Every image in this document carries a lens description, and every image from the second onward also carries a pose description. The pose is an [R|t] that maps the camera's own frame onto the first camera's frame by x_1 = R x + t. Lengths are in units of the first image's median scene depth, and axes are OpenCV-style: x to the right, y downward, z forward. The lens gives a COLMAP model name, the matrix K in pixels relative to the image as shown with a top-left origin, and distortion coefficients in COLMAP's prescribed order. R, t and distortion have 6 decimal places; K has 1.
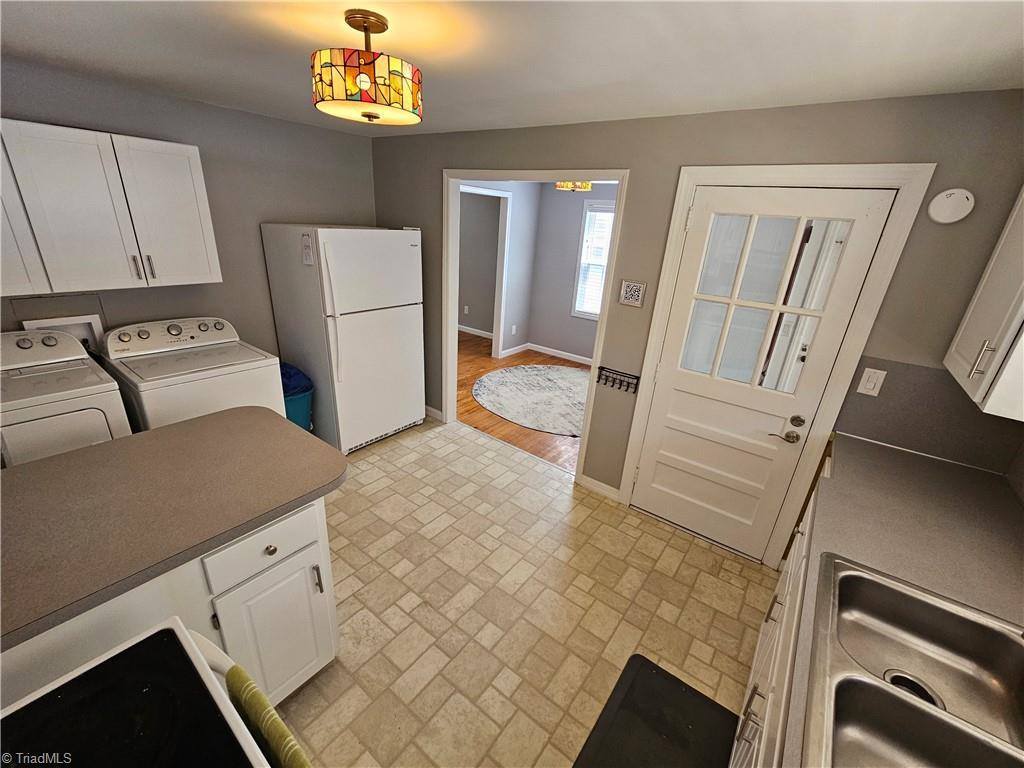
lens RADIAL K [[422.6, 0, 511.4], [0, 422.6, 385.7], [0, 0, 1]] dist [-0.001451, -0.000115]
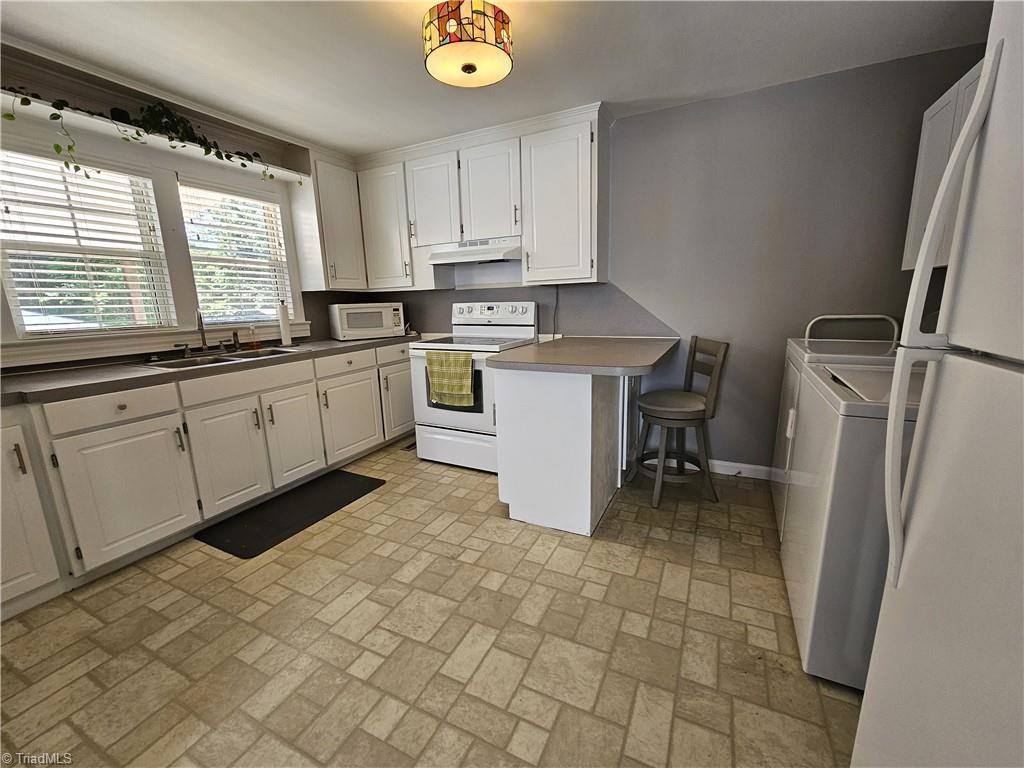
lens RADIAL K [[422.6, 0, 510.9], [0, 422.6, 381.7], [0, 0, 1]] dist [-0.001451, -0.000115]
pose [[-0.981850, -0.004125, -0.189615, -0.059401], [-0.104937, 0.844609, 0.525000, -0.145302], [0.157985, 0.535368, -0.829712, 0.652882]]
